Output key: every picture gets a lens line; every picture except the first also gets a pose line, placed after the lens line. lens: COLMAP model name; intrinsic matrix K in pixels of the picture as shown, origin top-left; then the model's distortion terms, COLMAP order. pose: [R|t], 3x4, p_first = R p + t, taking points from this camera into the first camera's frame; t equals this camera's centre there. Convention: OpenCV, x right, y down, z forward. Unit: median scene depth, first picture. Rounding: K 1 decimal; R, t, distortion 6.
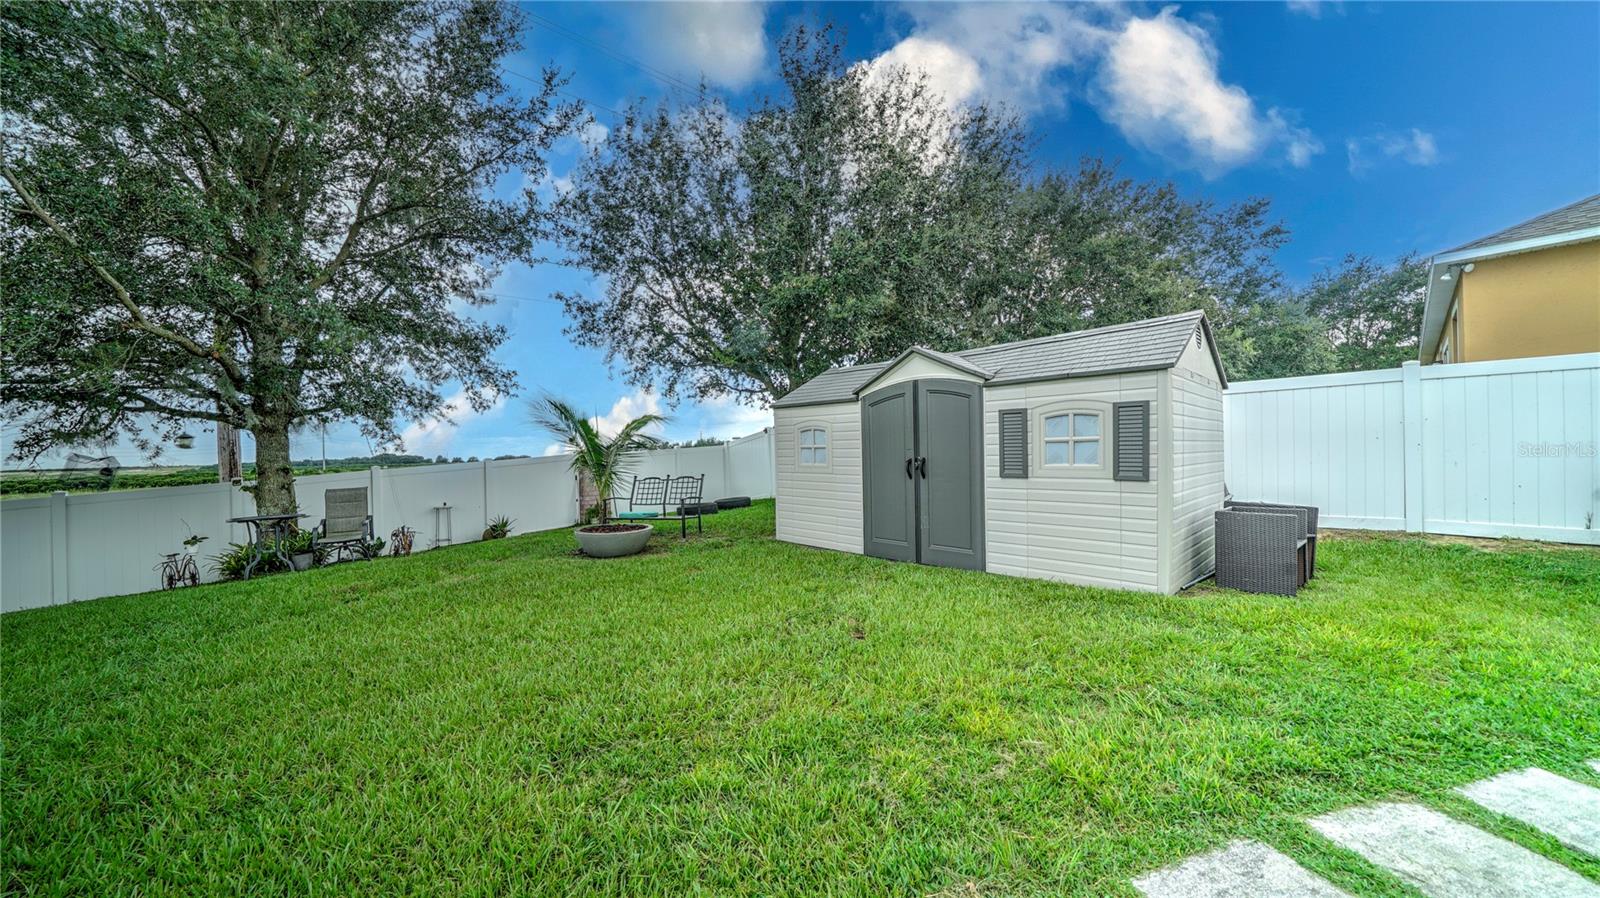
lens RADIAL K [[559.7, 0, 792.2], [0, 559.7, 458.1], [0, 0, 1]] dist [-0.019357, -0.000038]
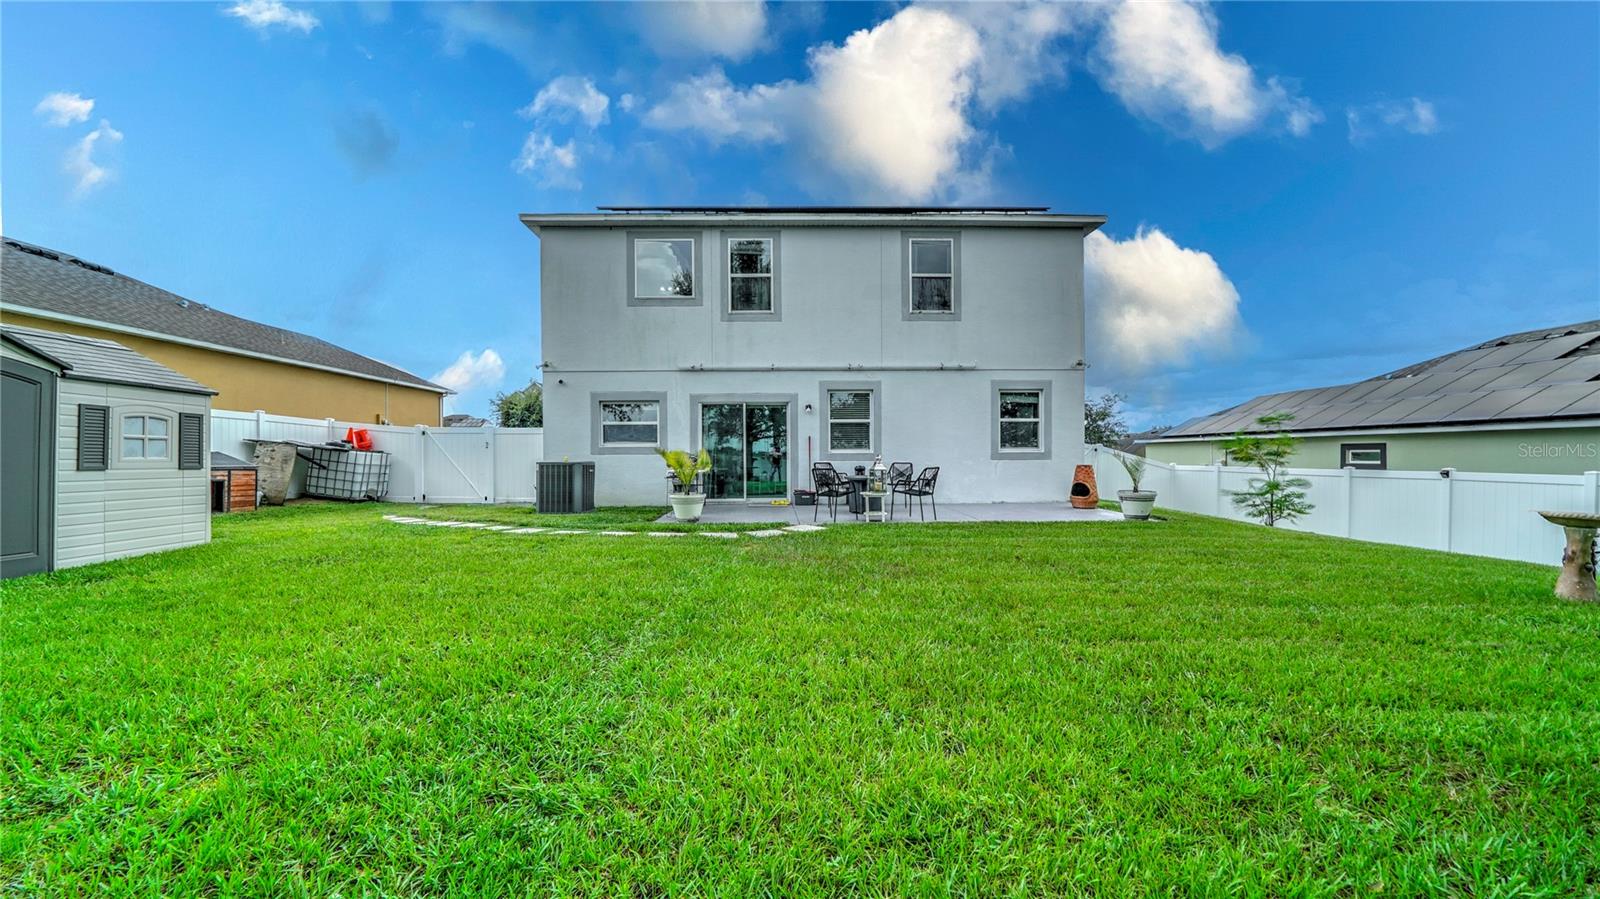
lens RADIAL K [[559.7, 0, 792.2], [0, 559.7, 458.6], [0, 0, 1]] dist [-0.019357, -0.000038]
pose [[-0.759097, 0.019948, 0.650671, -1.215069], [0.022854, 0.999731, -0.003986, 0.045323], [-0.650576, 0.011844, -0.759349, 0.879630]]
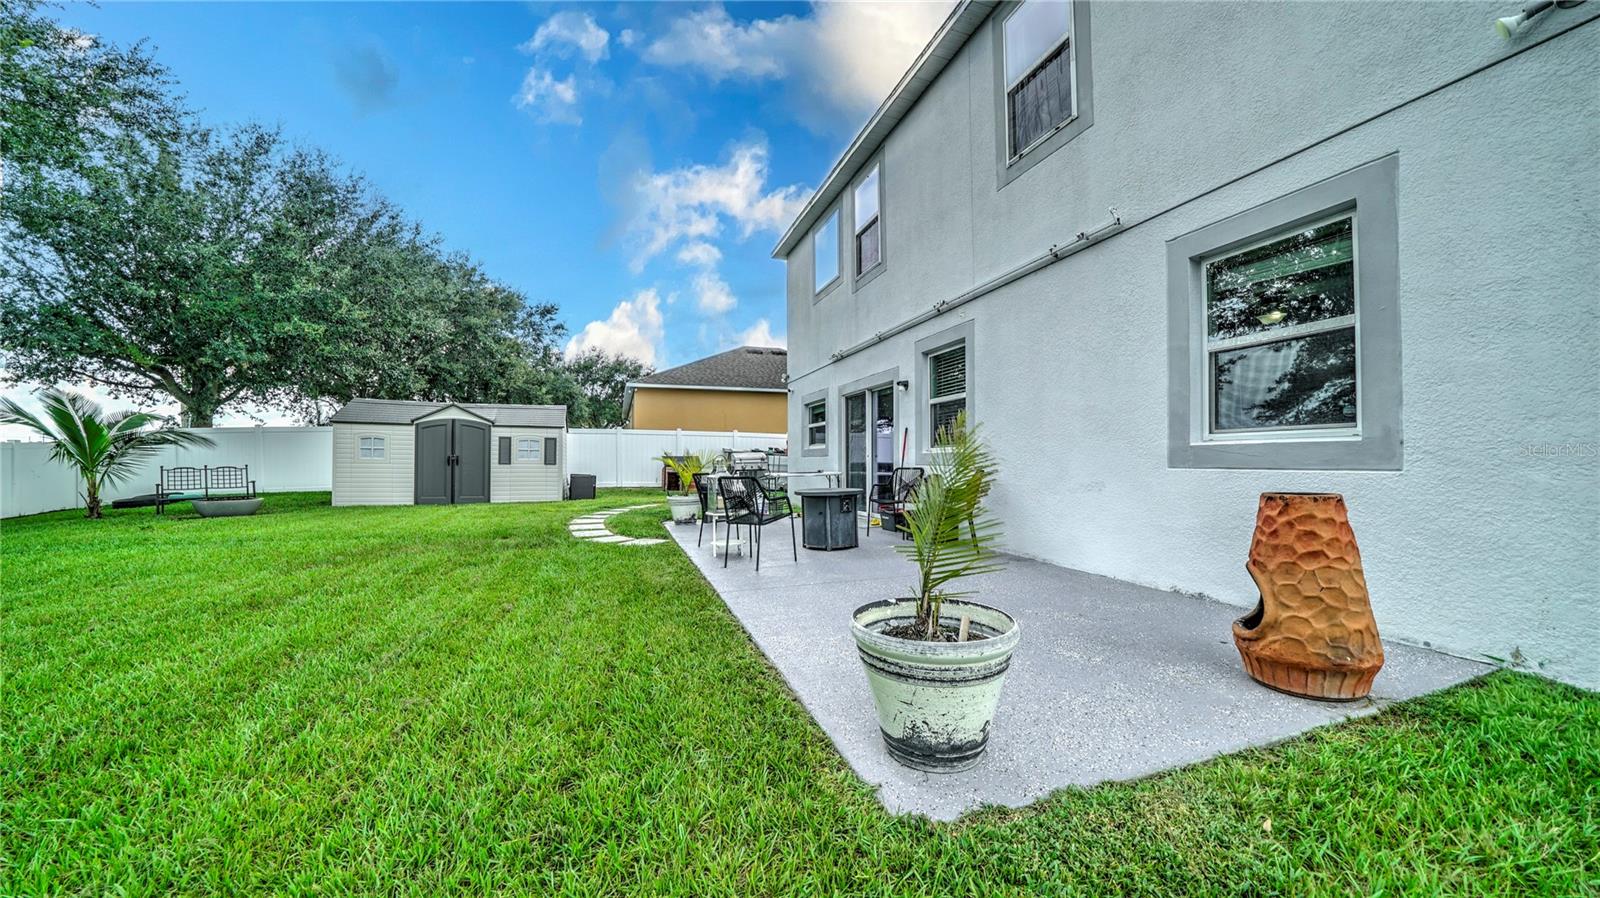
lens RADIAL K [[559.7, 0, 792.2], [0, 559.7, 458.1], [0, 0, 1]] dist [-0.019357, -0.000038]
pose [[0.407642, 0.026003, 0.912771, -1.288328], [-0.002819, 0.999626, -0.027218, 0.068914], [-0.913137, 0.008522, 0.407563, -1.129450]]
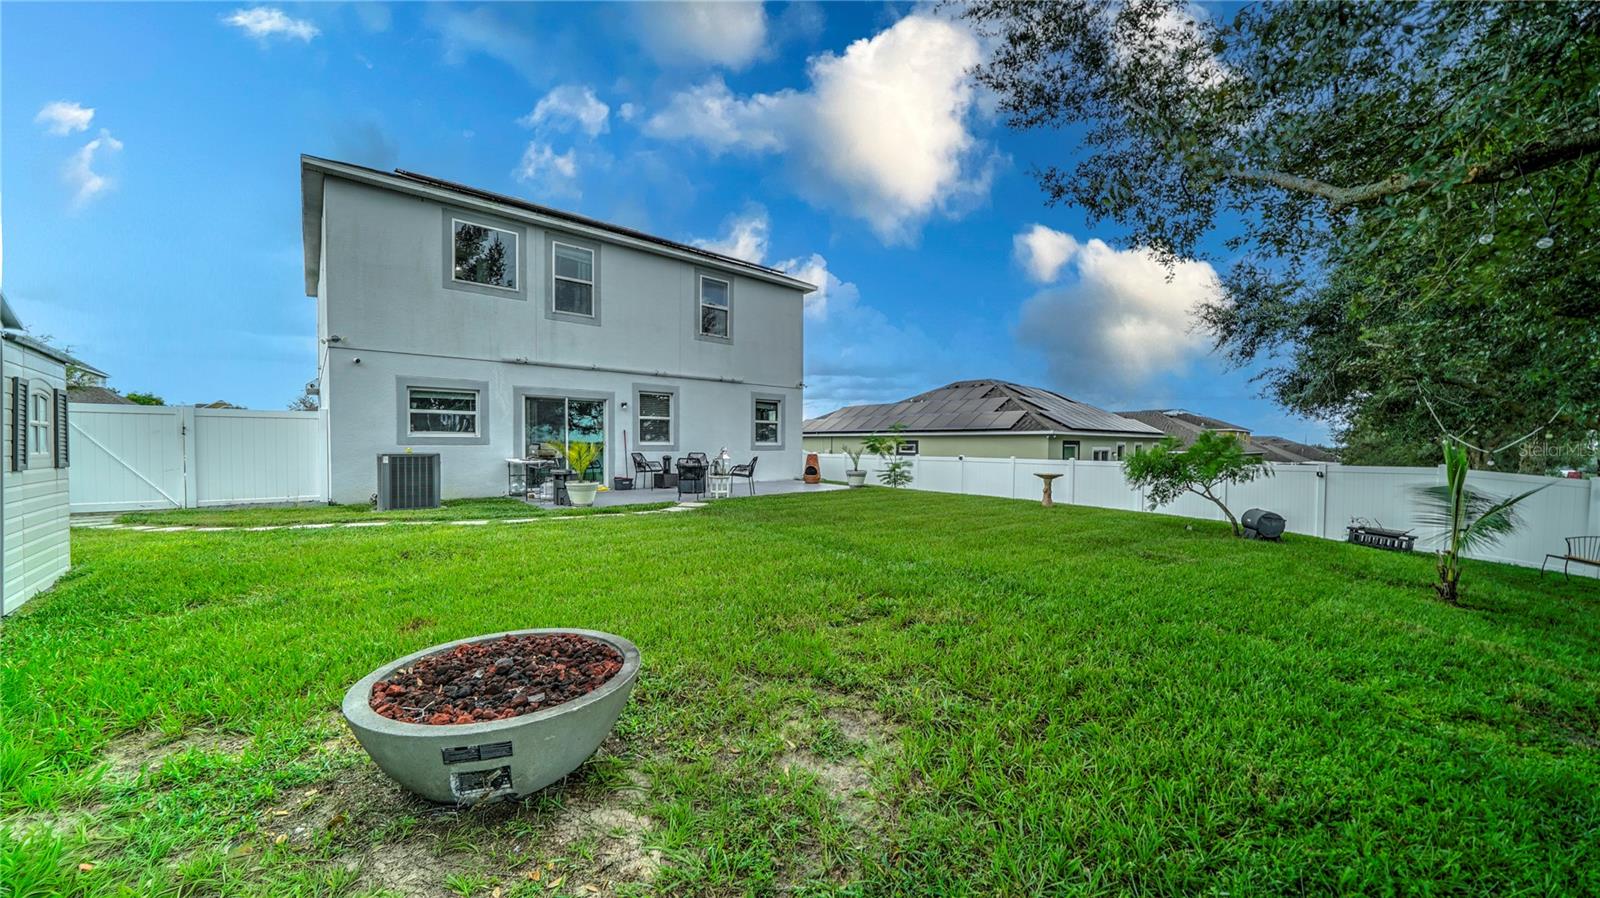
lens RADIAL K [[559.7, 0, 792.2], [0, 559.7, 458.1], [0, 0, 1]] dist [-0.019357, -0.000038]
pose [[-0.999892, 0.014516, 0.002461, -0.609082], [0.014585, 0.999419, 0.030805, 0.010347], [-0.002013, 0.030838, -0.999522, 1.684980]]
